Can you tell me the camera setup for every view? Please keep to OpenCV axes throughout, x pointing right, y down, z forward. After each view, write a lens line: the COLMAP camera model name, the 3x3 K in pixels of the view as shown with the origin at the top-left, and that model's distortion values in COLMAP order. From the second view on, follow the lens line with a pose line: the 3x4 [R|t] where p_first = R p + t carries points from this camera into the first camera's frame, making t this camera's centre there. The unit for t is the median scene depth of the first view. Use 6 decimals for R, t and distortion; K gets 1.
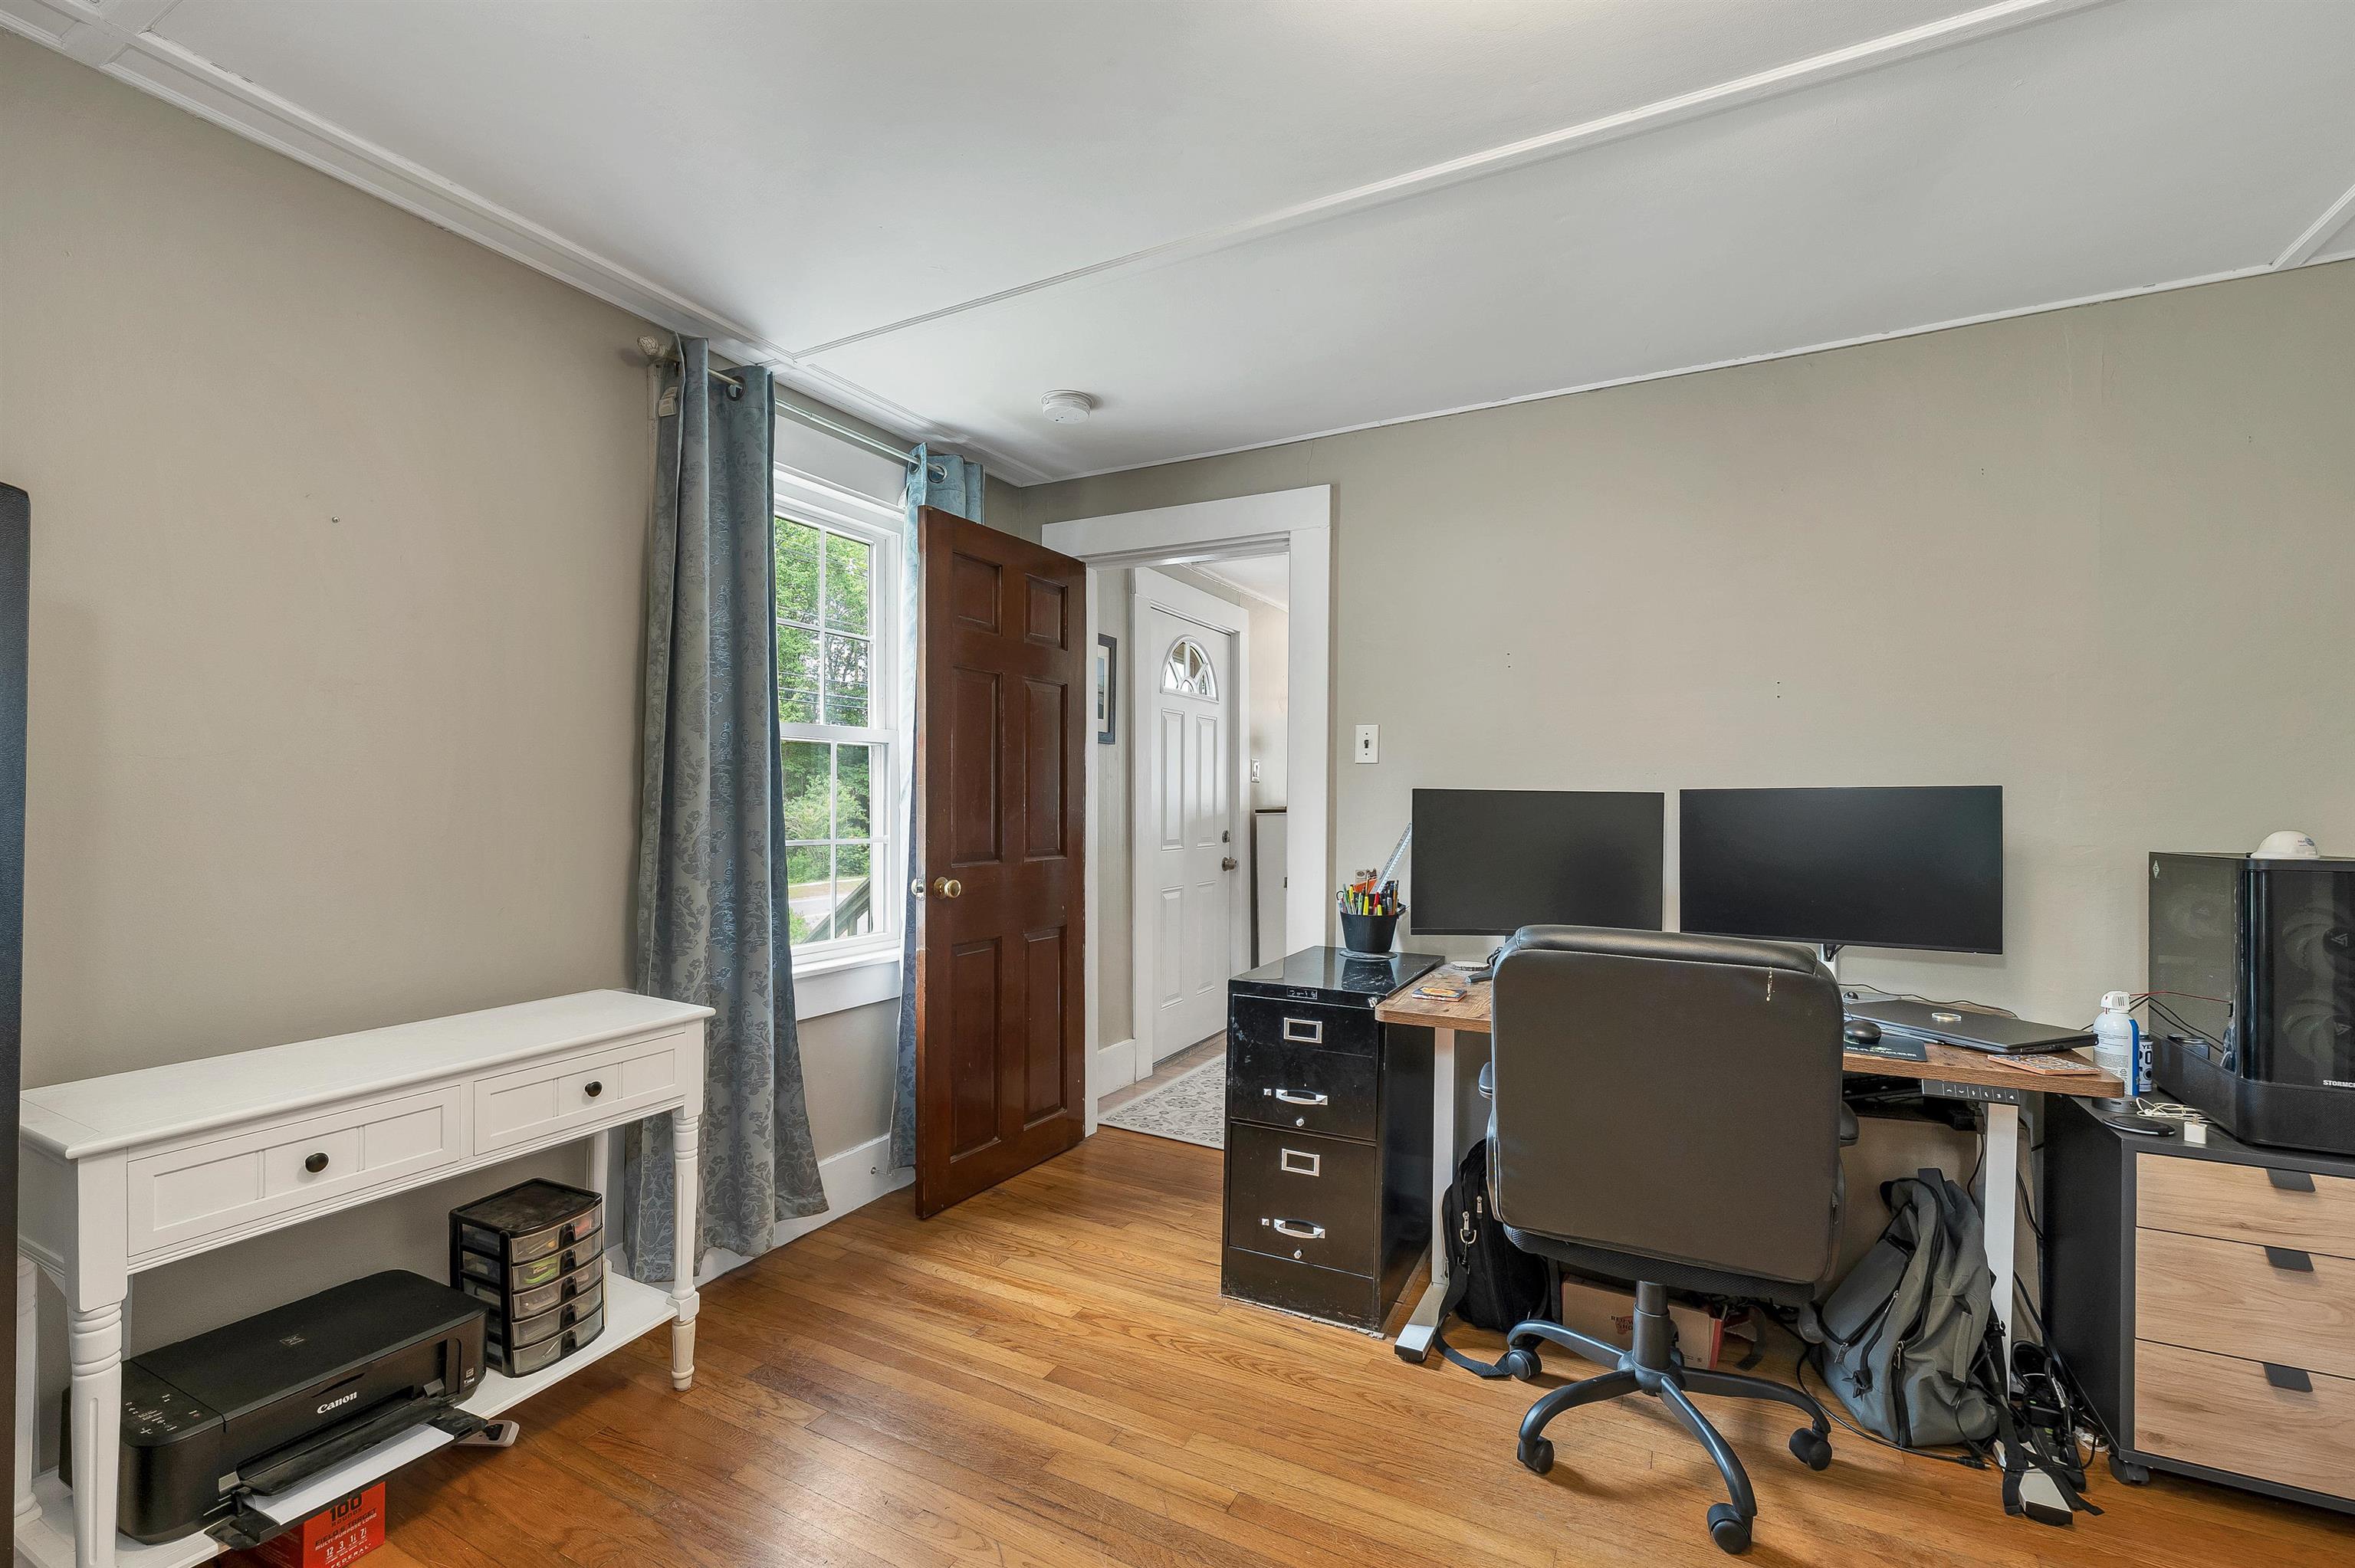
lens RADIAL K [[999.9, 0, 1174.9], [0, 999.9, 807.2], [0, 0, 1]] dist [-0.004052, -0.000391]
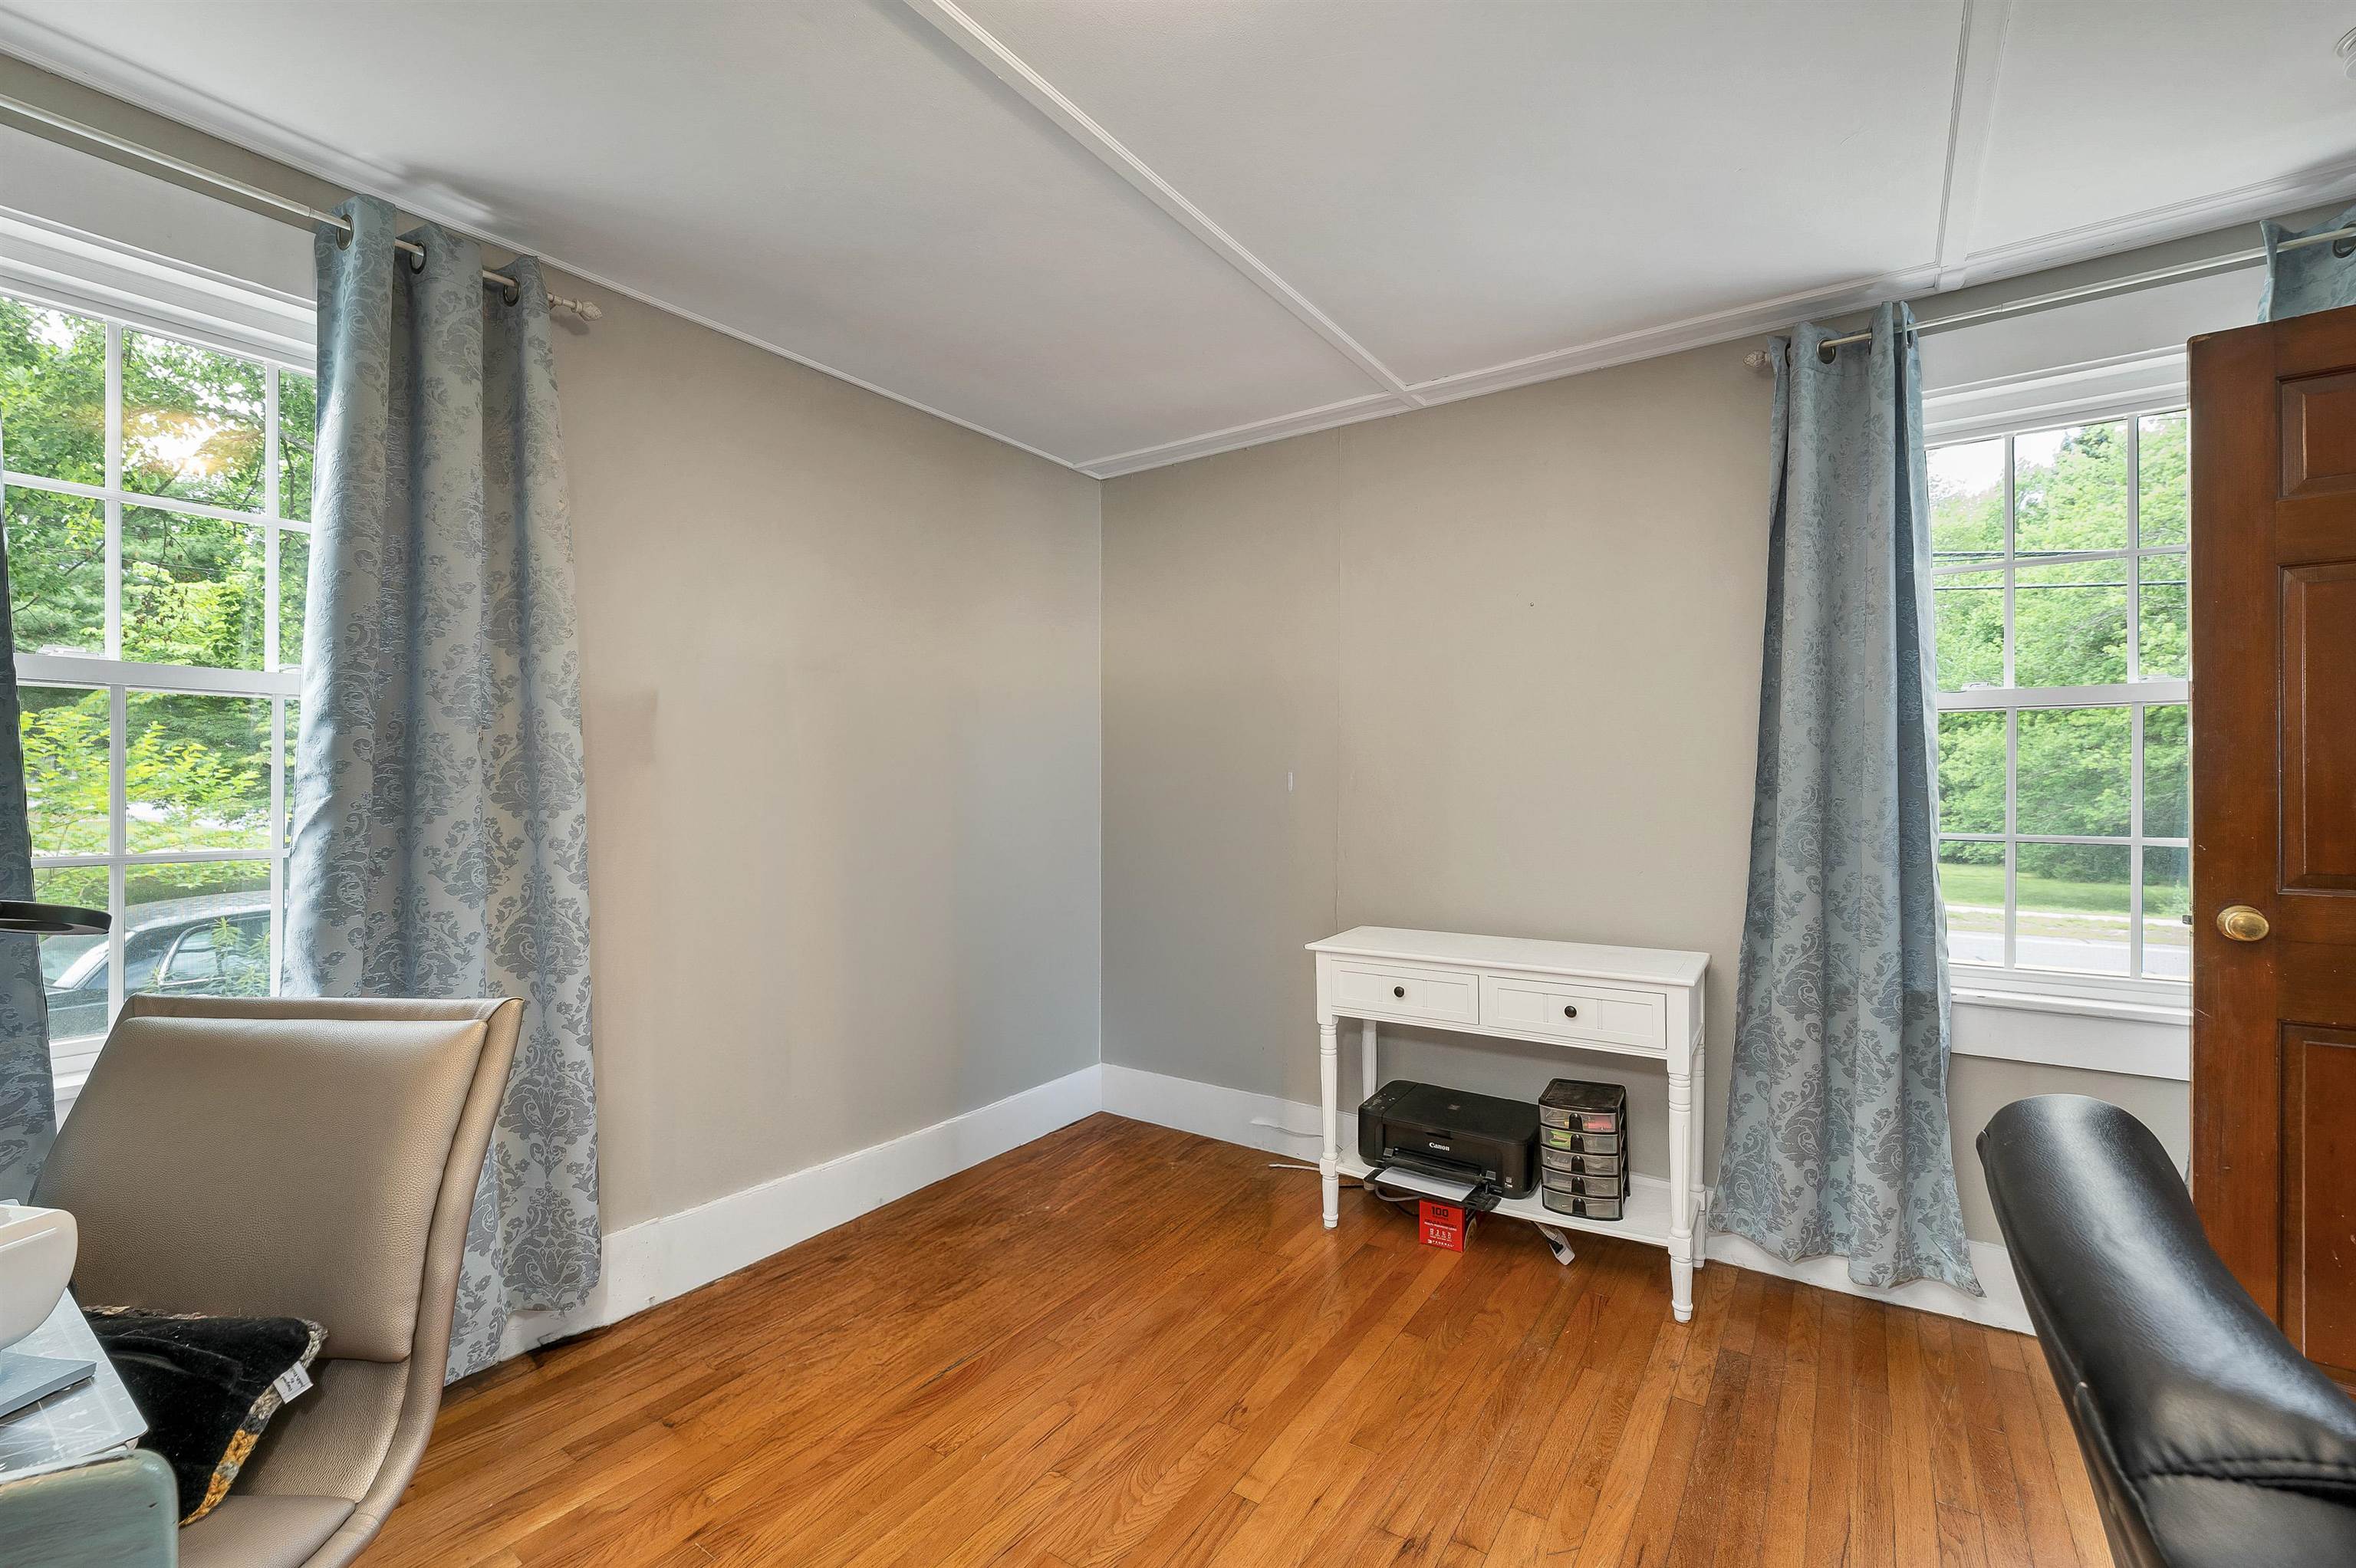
lens RADIAL K [[992.7, 0, 1183.9], [0, 992.7, 782.0], [0, 0, 1]] dist [-0.000501, 0.000043]
pose [[-0.110885, -0.005978, -0.993815, 0.700619], [-0.003567, 0.999978, -0.005617, -0.003174], [0.993827, 0.002922, -0.110904, 0.609992]]
